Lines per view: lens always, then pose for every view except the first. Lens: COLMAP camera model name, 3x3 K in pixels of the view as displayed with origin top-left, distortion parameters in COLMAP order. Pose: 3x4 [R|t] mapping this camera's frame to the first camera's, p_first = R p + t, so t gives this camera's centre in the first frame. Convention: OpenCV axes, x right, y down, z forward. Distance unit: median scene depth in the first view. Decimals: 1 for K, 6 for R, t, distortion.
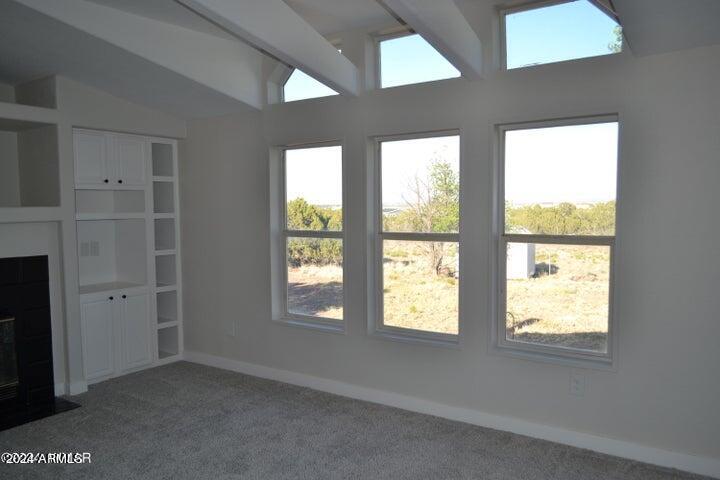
lens RADIAL K [[577.8, 0, 360.0], [0, 577.8, 240.0], [0, 0, 1]] dist [-0.009098, -0.001837]
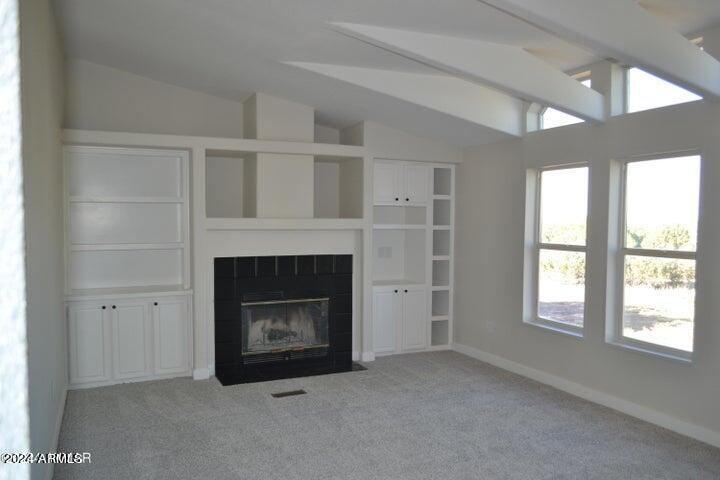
lens RADIAL K [[577.8, 0, 360.0], [0, 577.8, 240.0], [0, 0, 1]] dist [-0.009098, -0.001837]
pose [[0.862634, 0.035878, -0.504555, 0.147630], [-0.047986, 0.998787, -0.011019, 0.006253], [0.503548, 0.033716, 0.863309, -0.152792]]
